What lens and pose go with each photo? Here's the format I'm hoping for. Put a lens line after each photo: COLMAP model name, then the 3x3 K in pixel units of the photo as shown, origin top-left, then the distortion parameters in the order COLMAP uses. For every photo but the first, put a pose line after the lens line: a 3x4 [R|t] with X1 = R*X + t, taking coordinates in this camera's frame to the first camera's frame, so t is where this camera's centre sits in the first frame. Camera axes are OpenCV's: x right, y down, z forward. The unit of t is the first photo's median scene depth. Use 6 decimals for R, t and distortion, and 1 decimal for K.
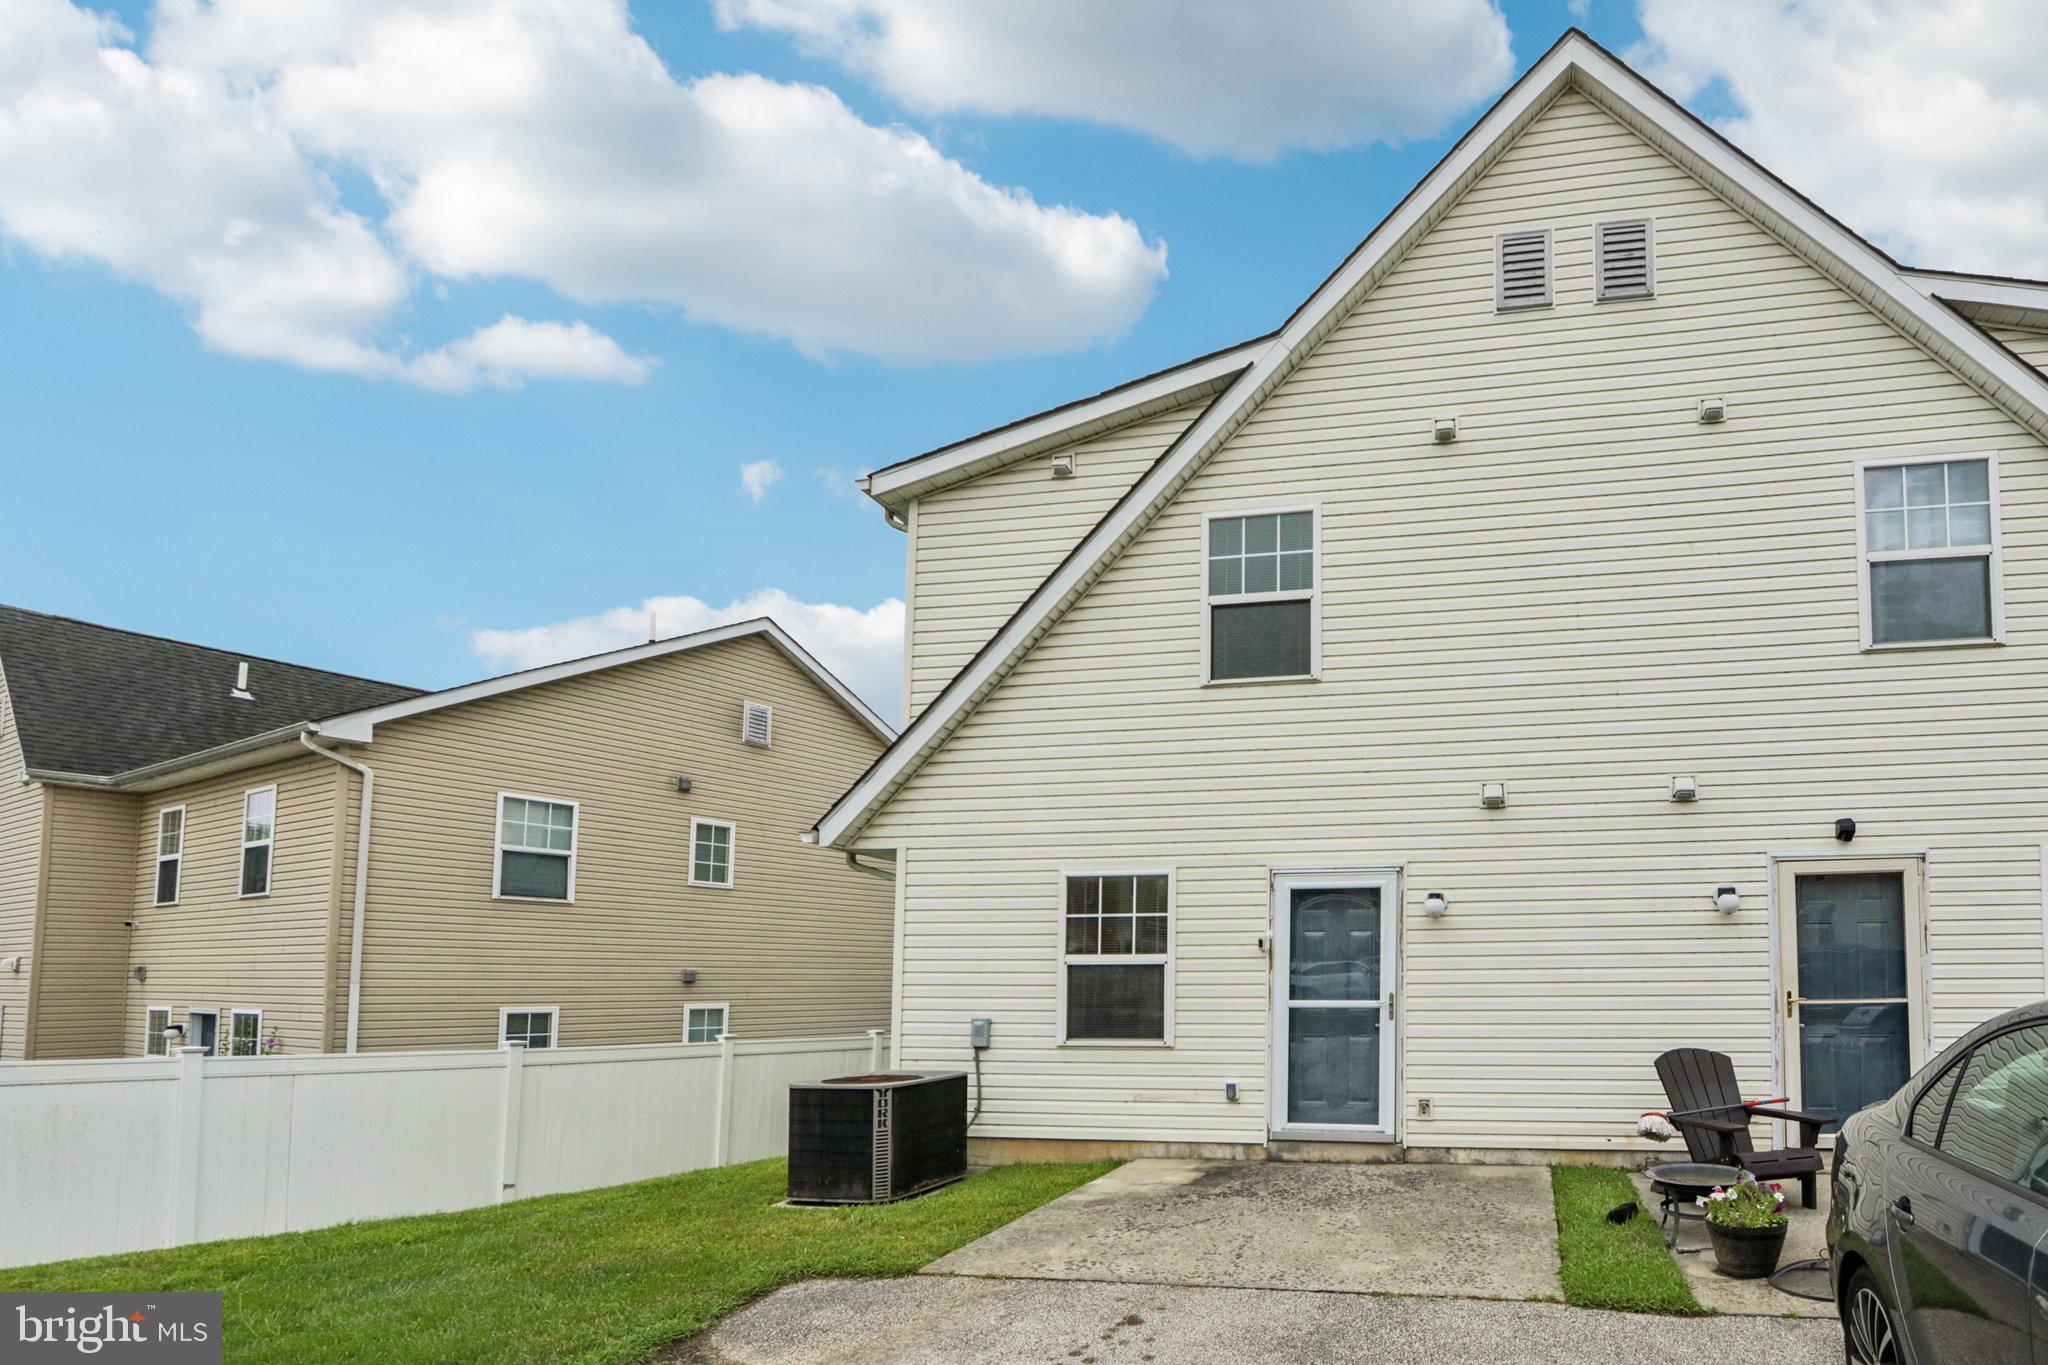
lens RADIAL K [[975.4, 0, 981.1], [0, 975.4, 672.3], [0, 0, 1]] dist [-0.013497, -0.000698]
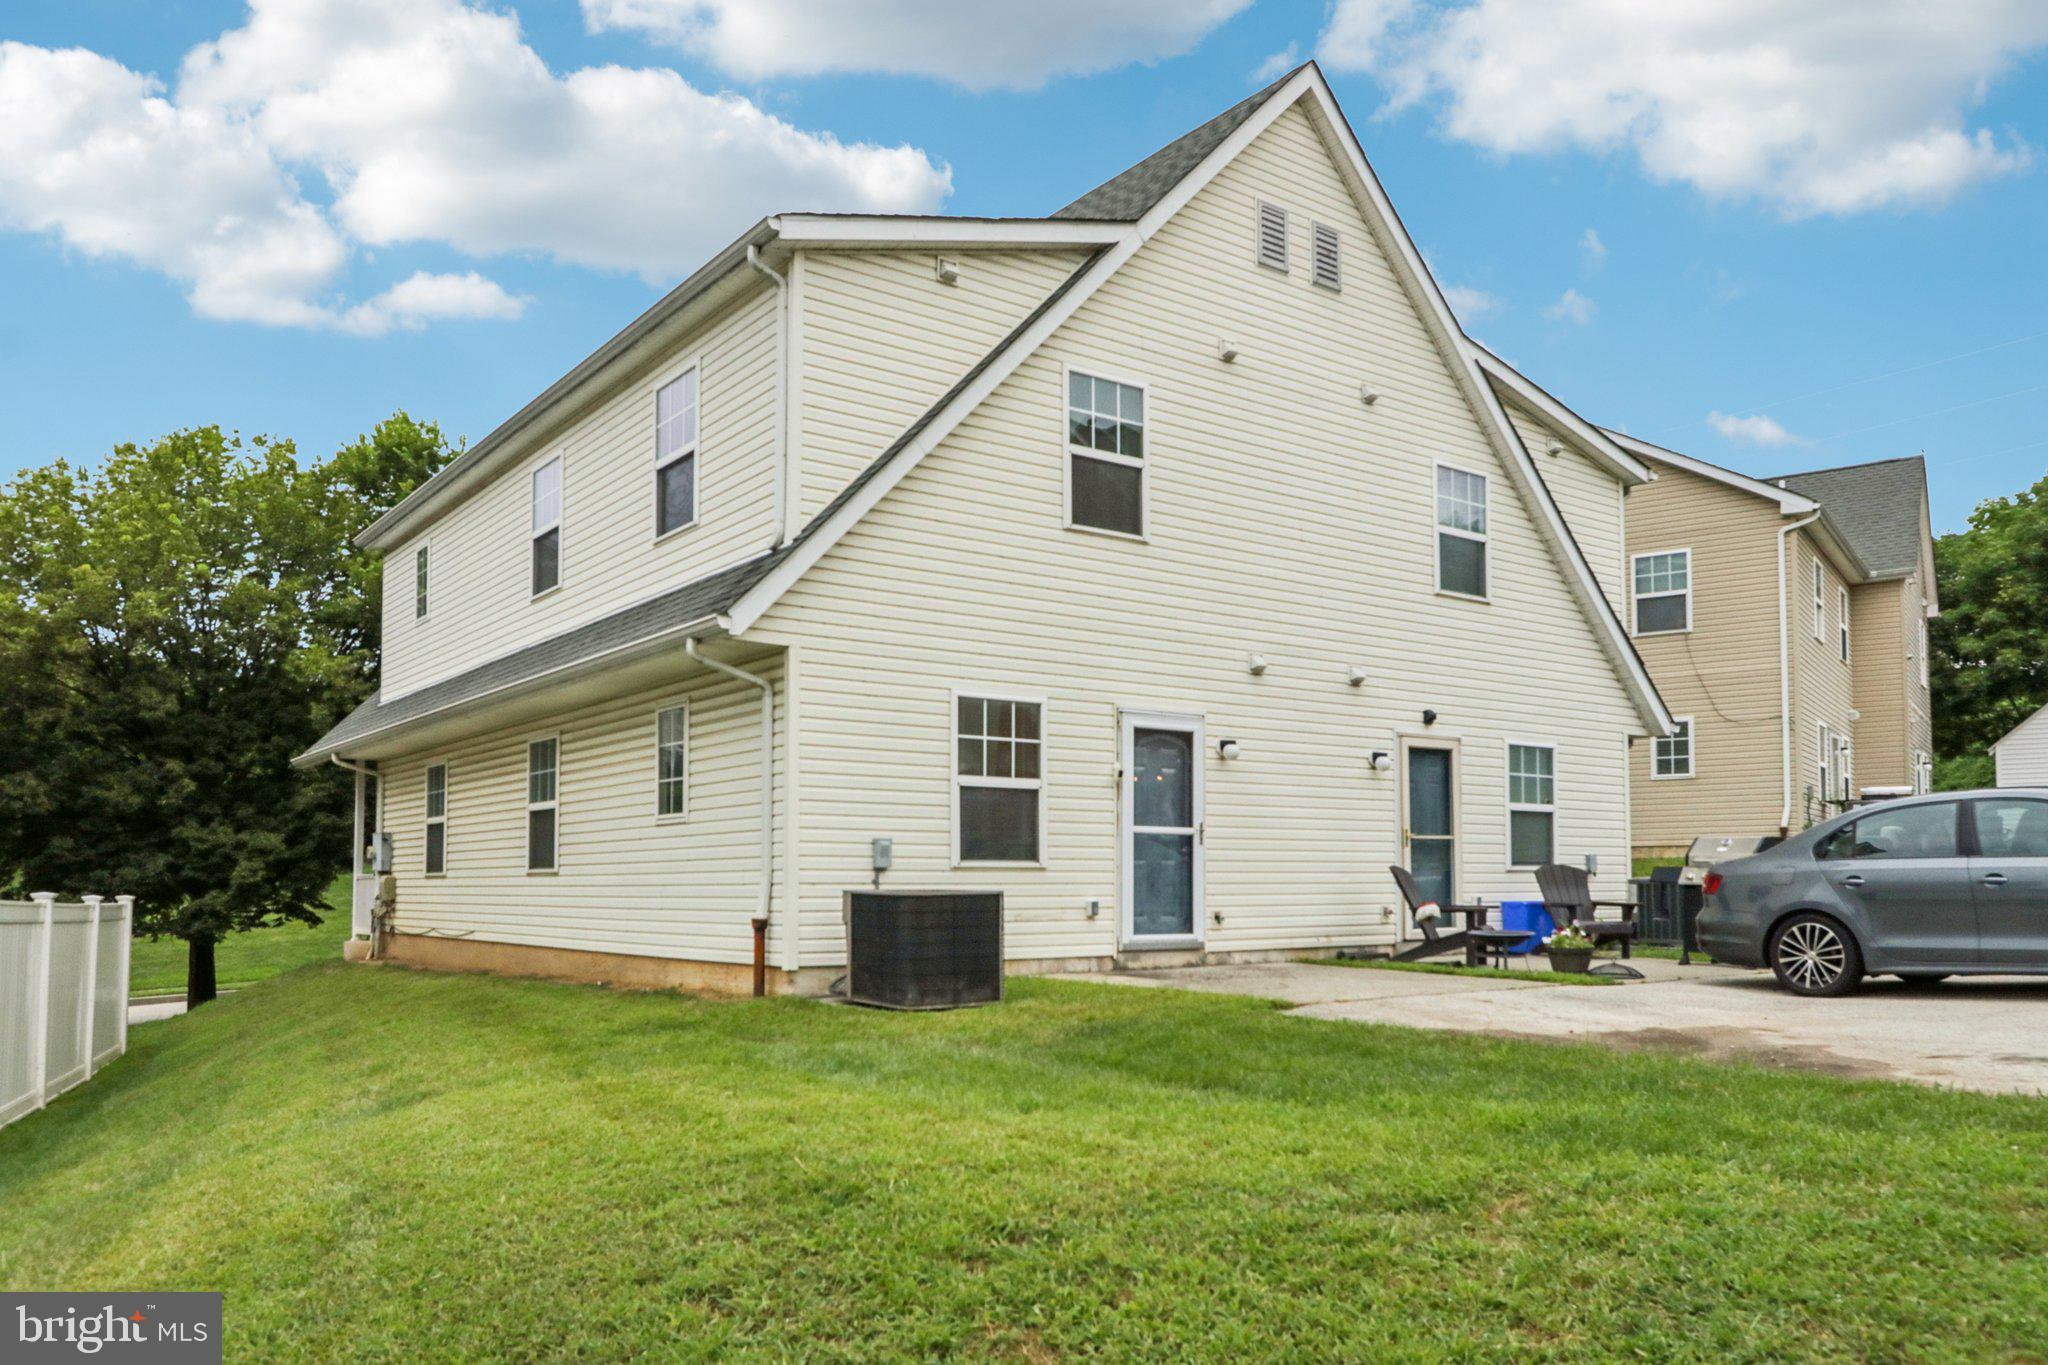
lens RADIAL K [[1496.6, 0, 1024.0], [0, 1496.6, 682.5], [0, 0, 1]] dist [-0.246673, 0.001436]
pose [[0.998852, 0.019933, 0.043550, 0.196052], [-0.029602, 0.971744, 0.234175, -0.294685], [-0.037652, -0.235195, 0.971219, -0.818333]]
